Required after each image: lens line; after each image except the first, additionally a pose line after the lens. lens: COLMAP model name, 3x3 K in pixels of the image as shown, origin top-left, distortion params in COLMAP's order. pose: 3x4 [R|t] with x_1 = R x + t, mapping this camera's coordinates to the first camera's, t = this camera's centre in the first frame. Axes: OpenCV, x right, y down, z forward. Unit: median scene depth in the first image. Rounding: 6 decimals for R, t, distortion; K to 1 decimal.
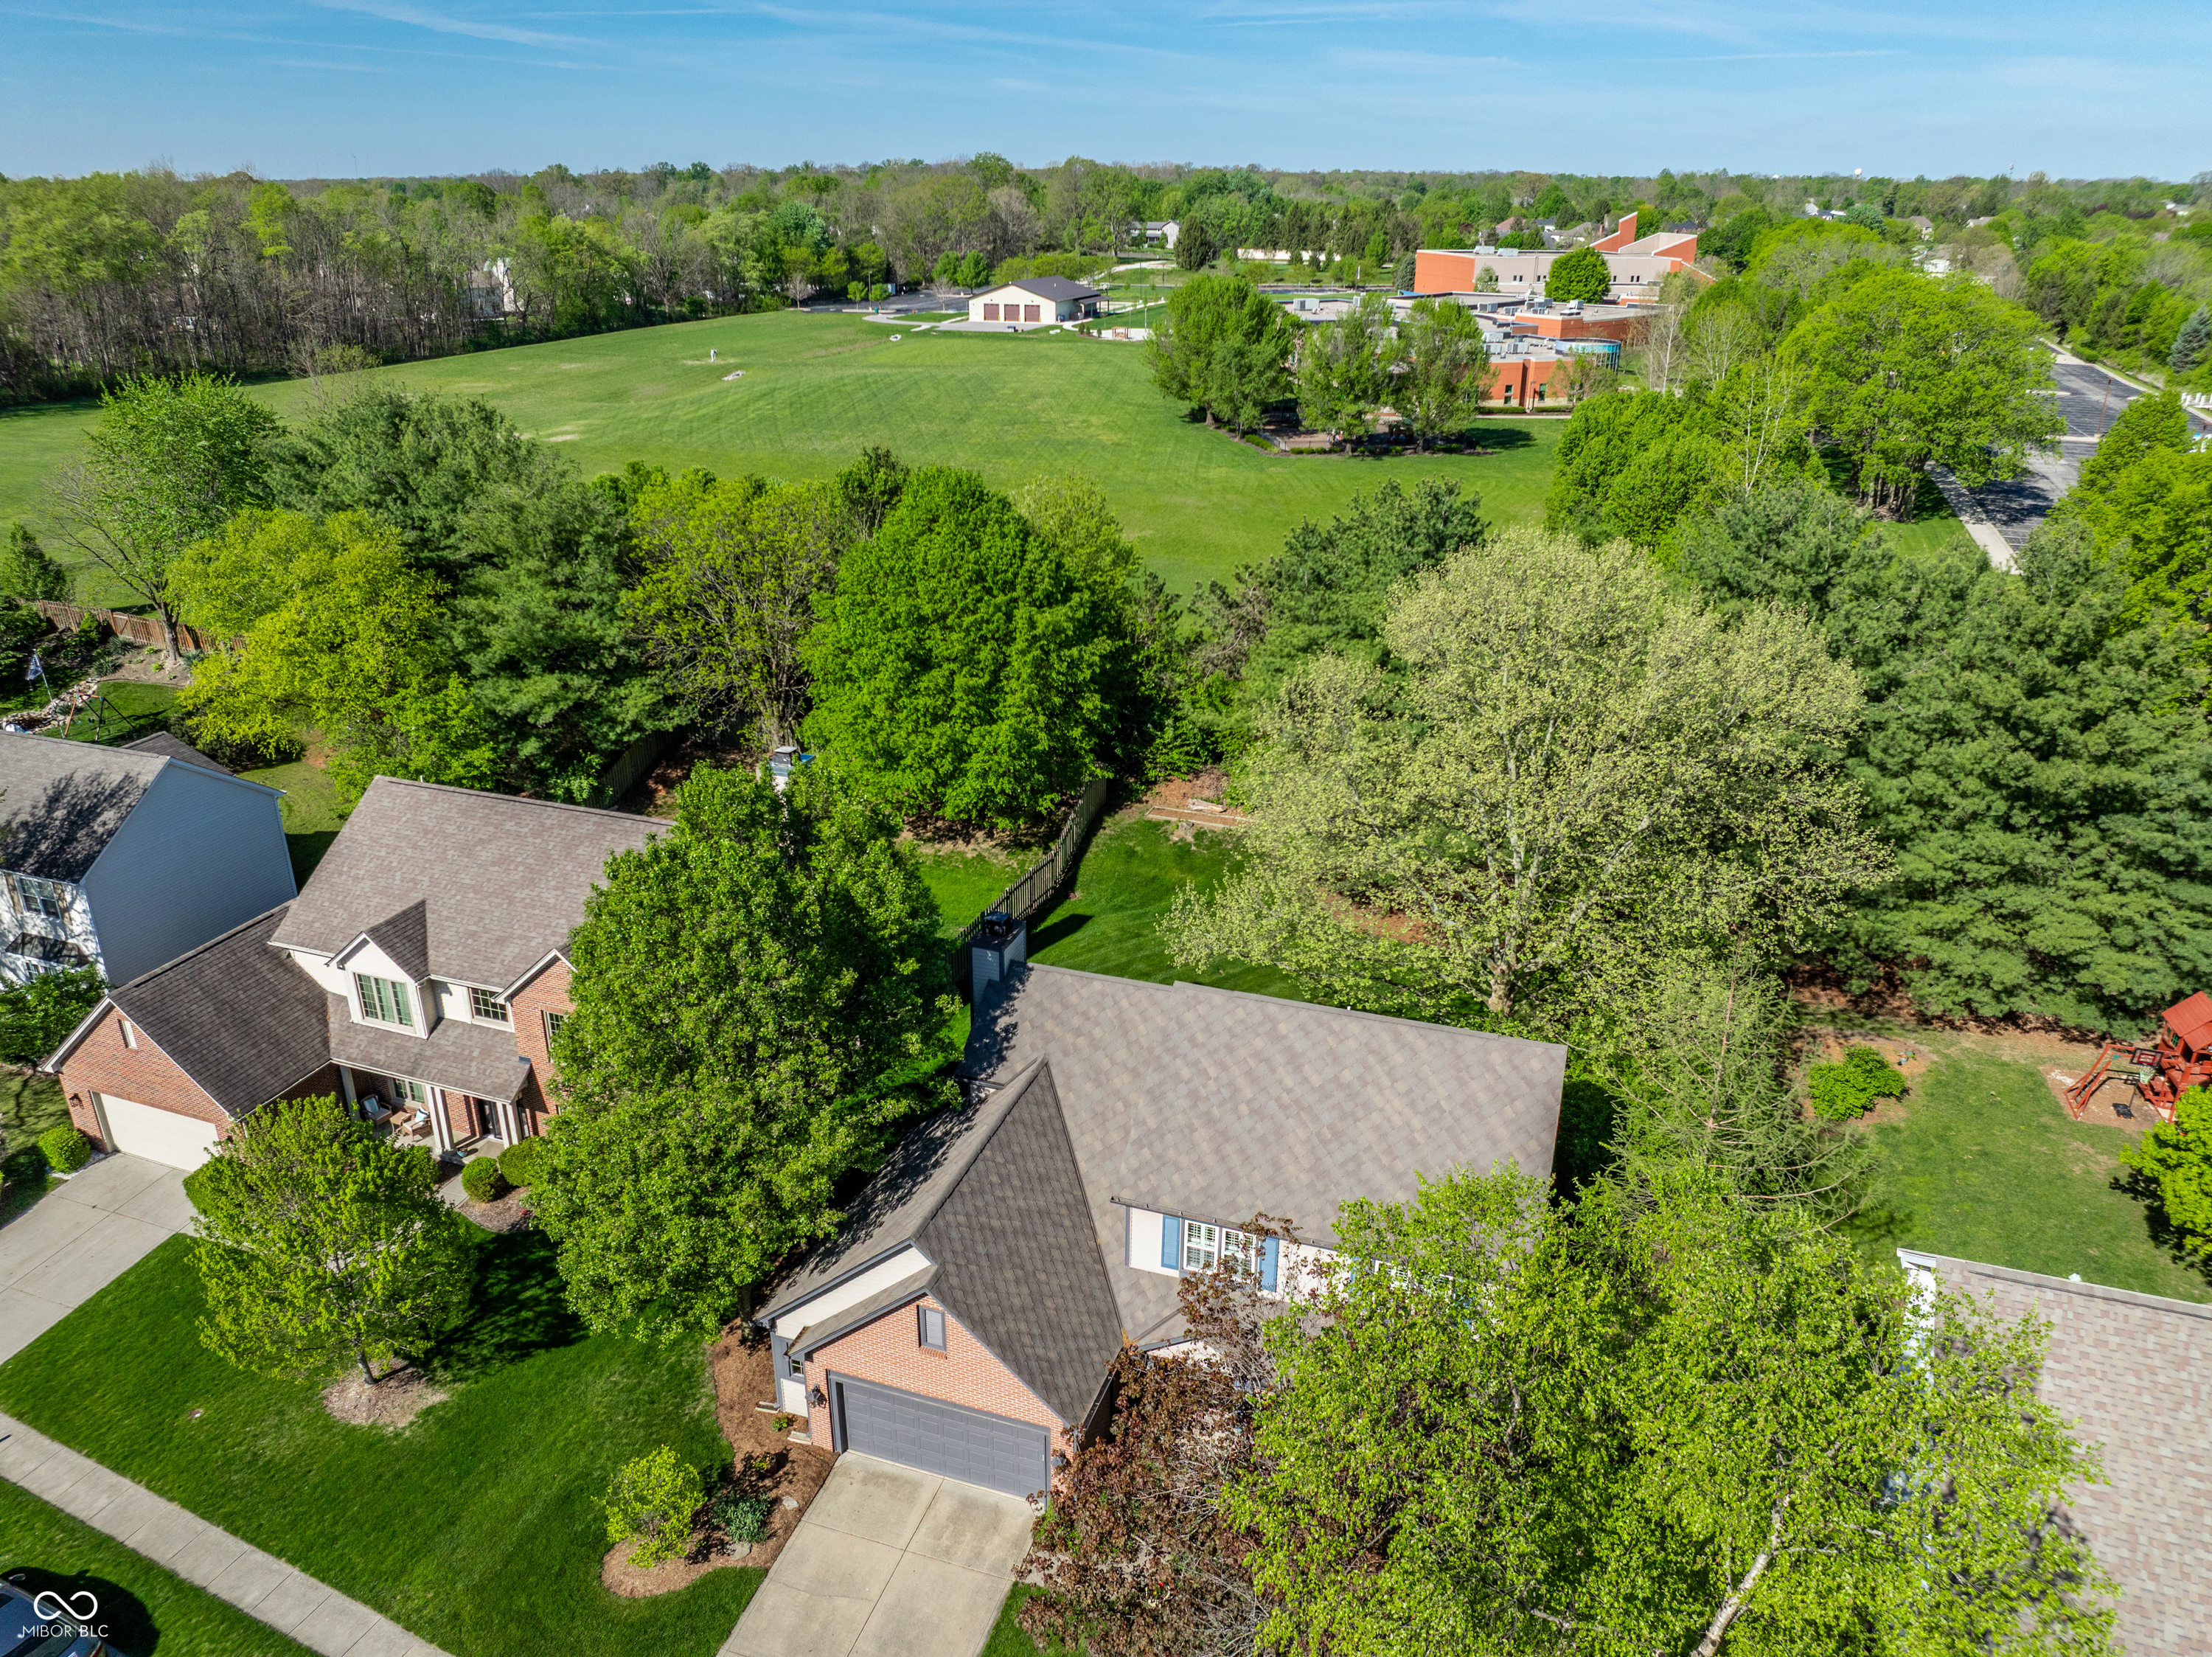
lens RADIAL K [[1562.9, 0, 1105.3], [0, 1562.9, 820.1], [0, 0, 1]] dist [-0.056417, 0.027239]
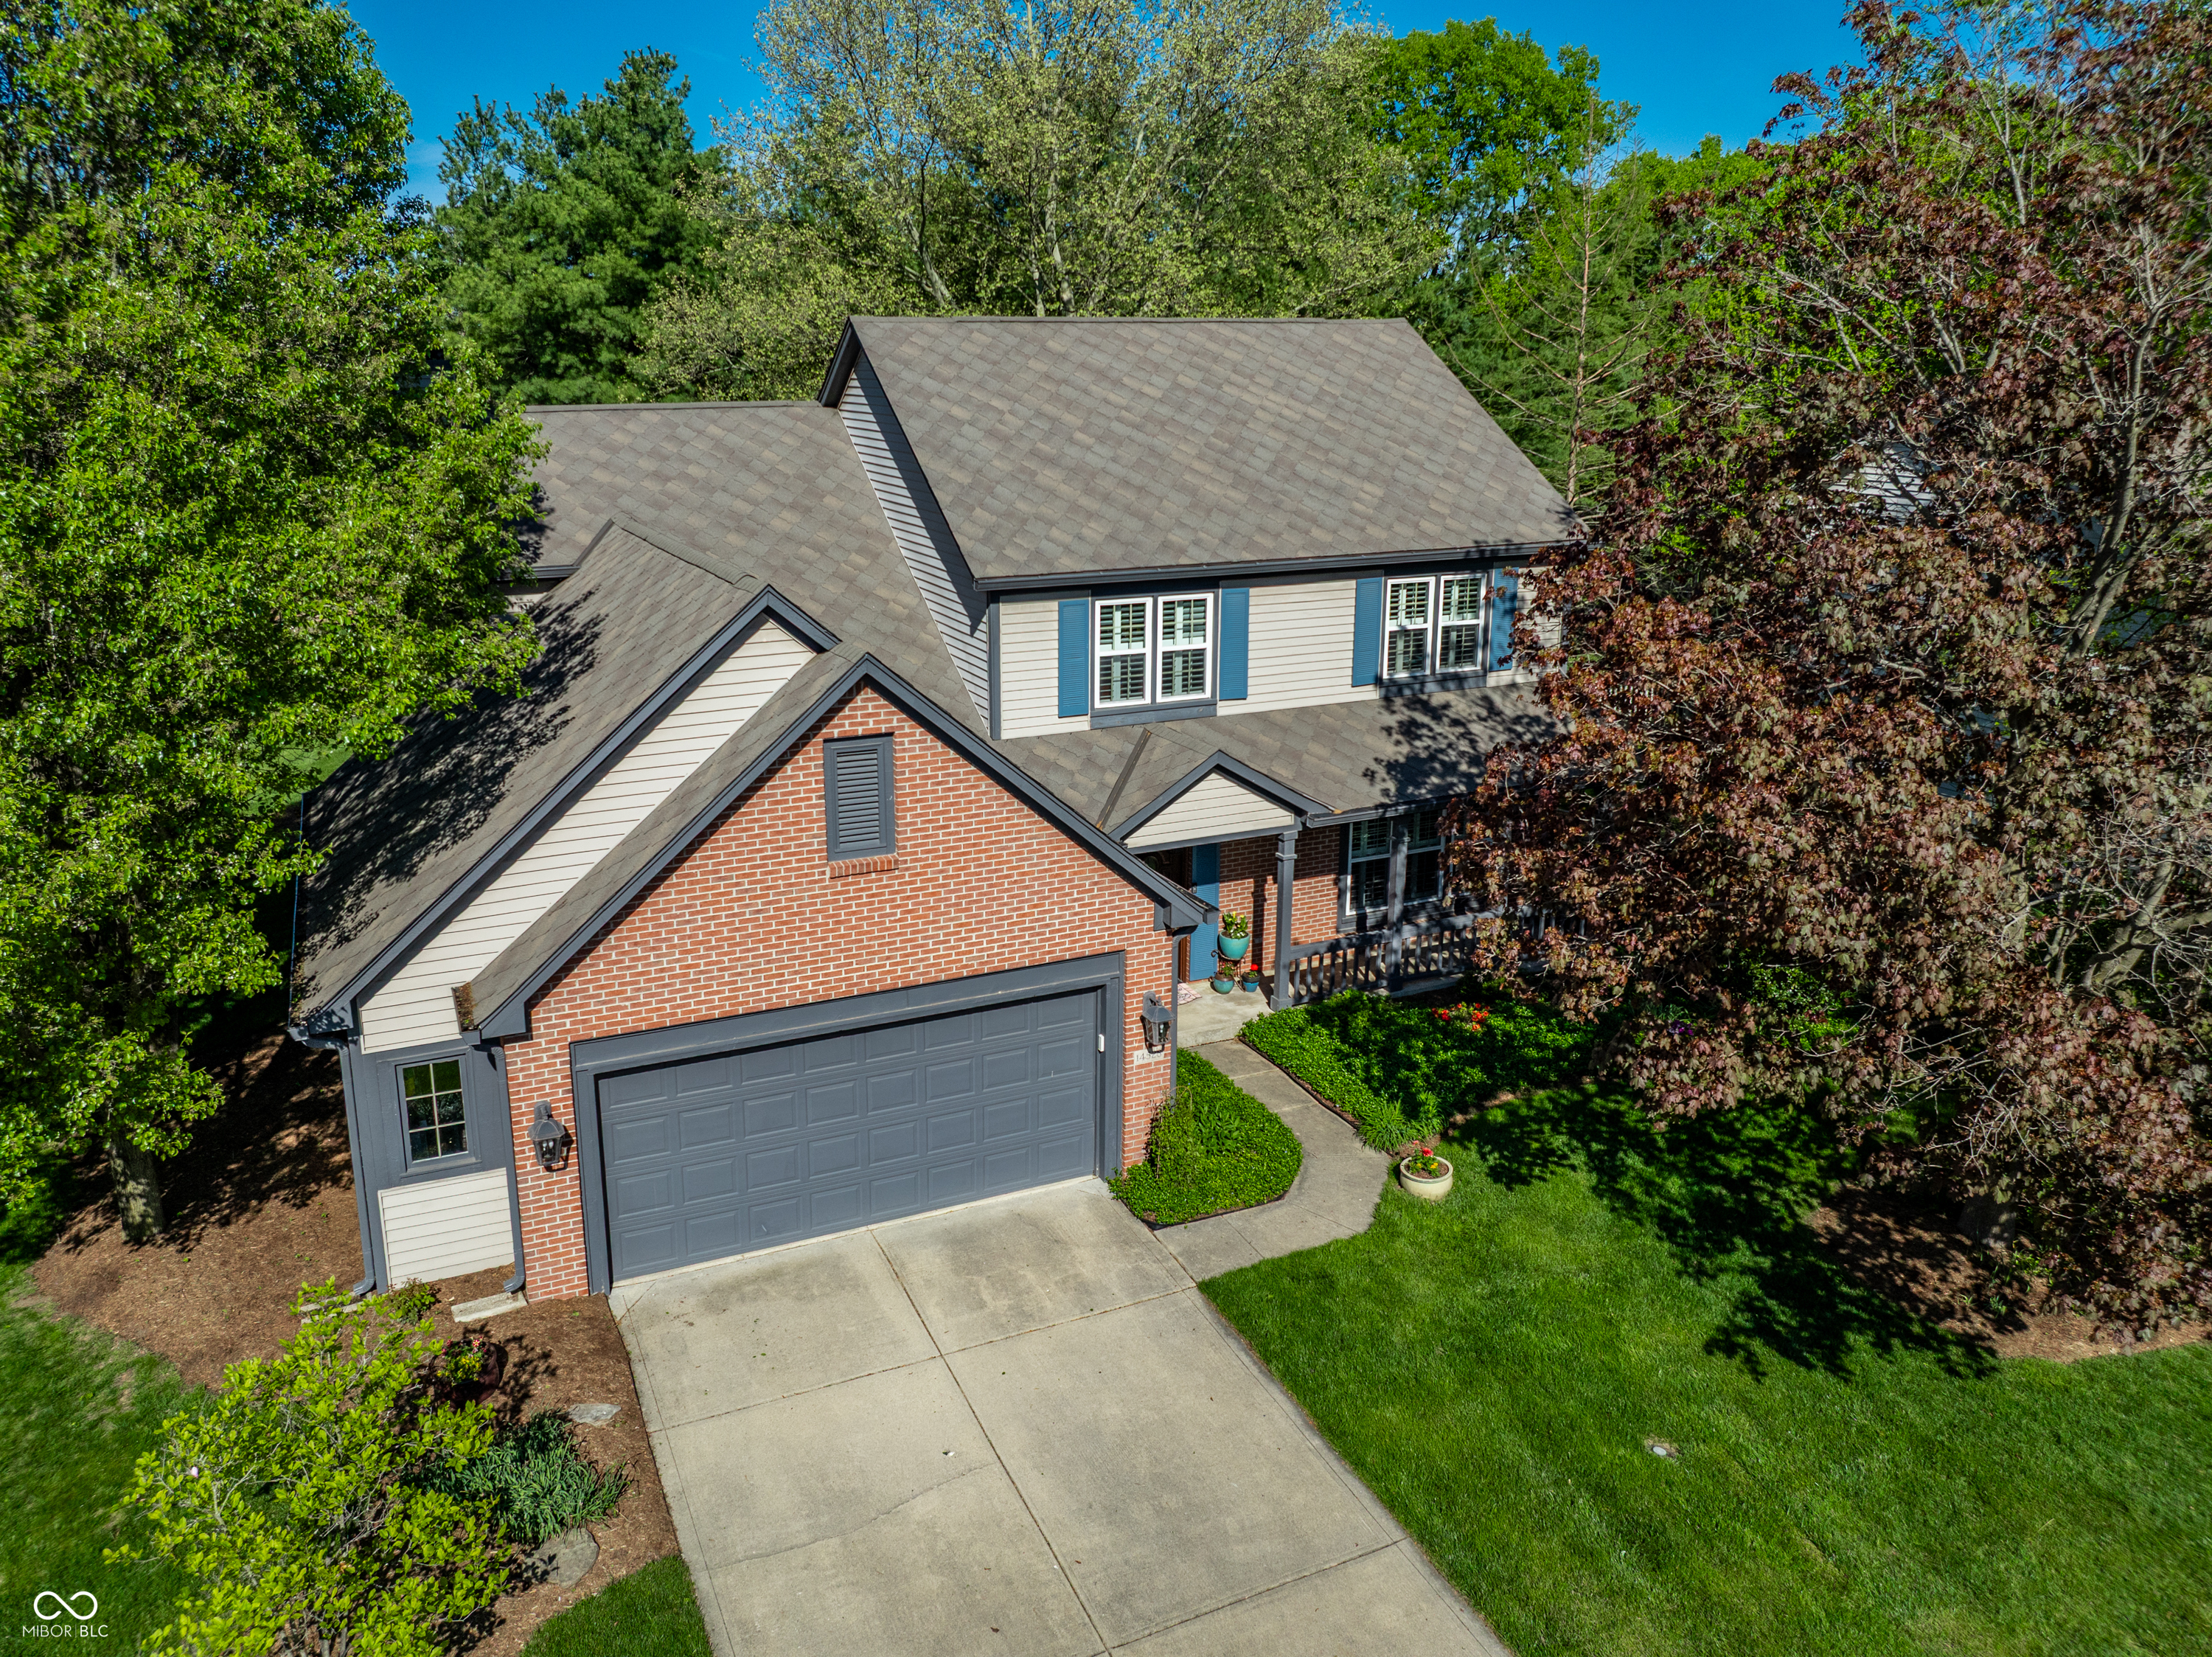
lens RADIAL K [[1601.3, 0, 1038.3], [0, 1601.3, 704.2], [0, 0, 1]] dist [-0.040120, -0.002682]
pose [[0.733205, -0.146656, 0.664005, -0.236993], [0.262339, 0.961880, -0.077232, 0.229714], [-0.627367, 0.230822, 0.743729, 0.420879]]
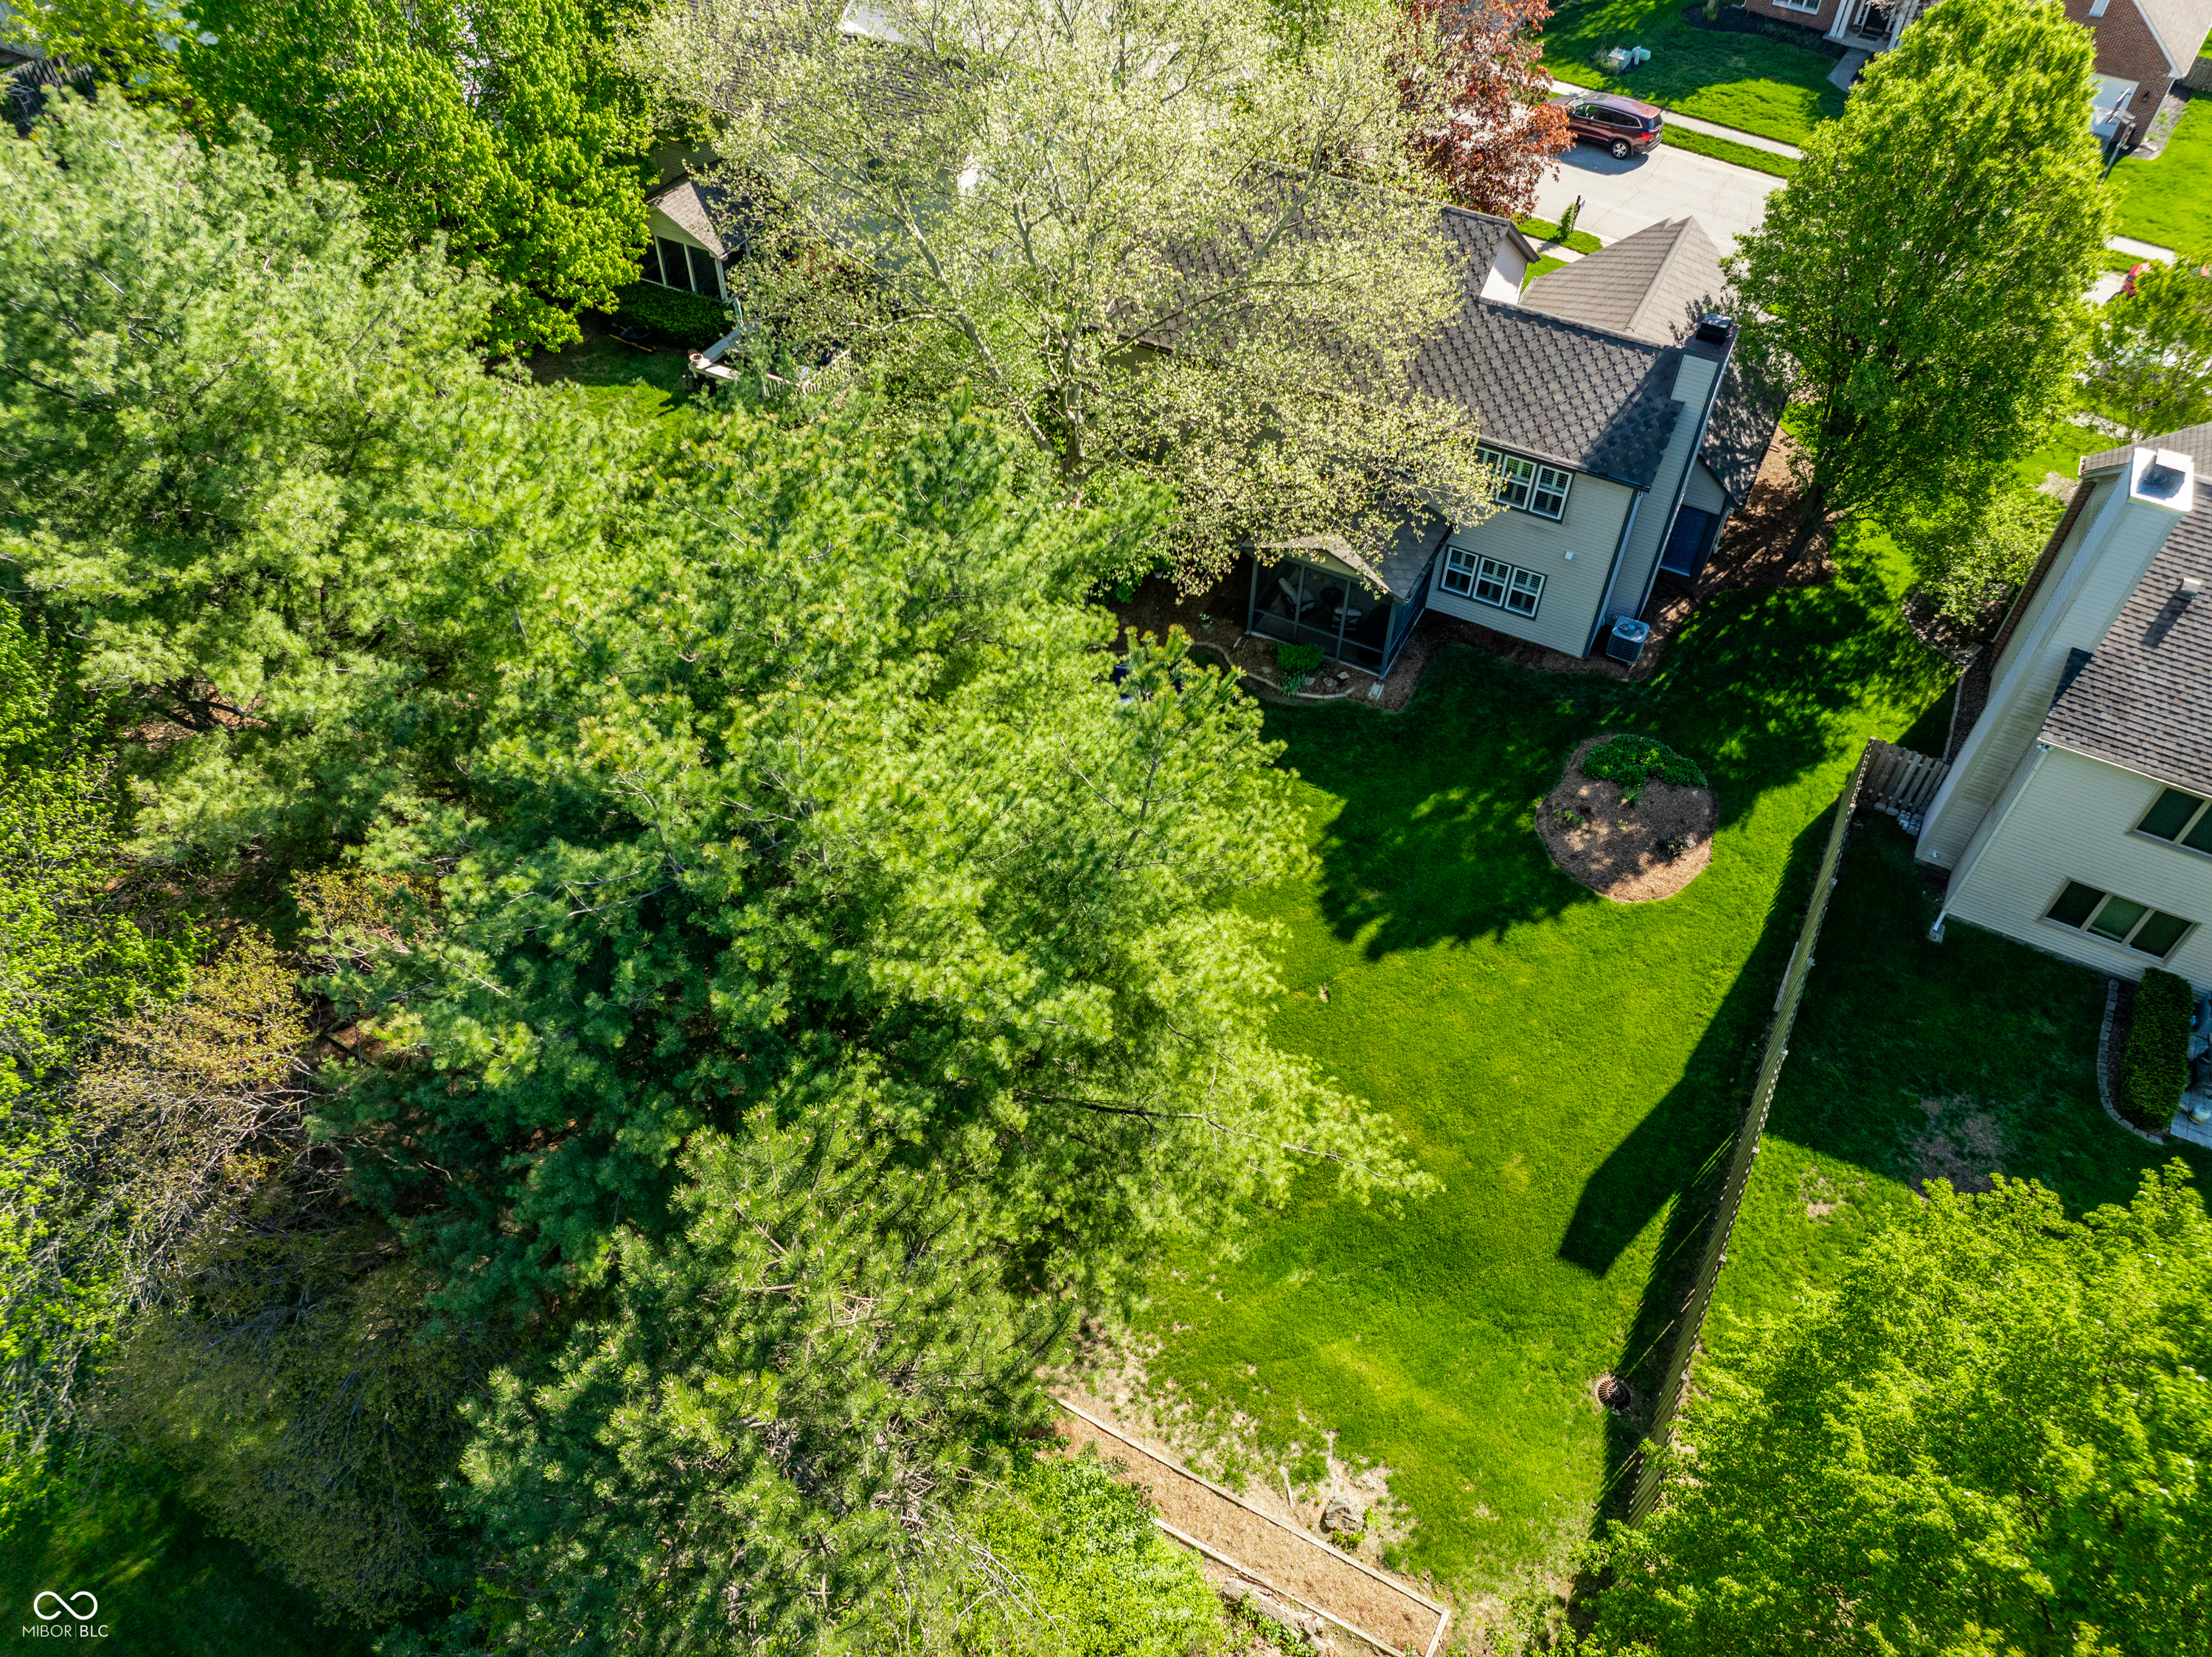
lens RADIAL K [[1562.9, 0, 1105.3], [0, 1562.9, 820.1], [0, 0, 1]] dist [-0.056417, 0.027239]
pose [[-0.988692, -0.118404, 0.092023, 0.125988], [0.046705, 0.339999, 0.939265, -0.546273], [-0.142500, 0.932942, -0.330624, 1.312318]]
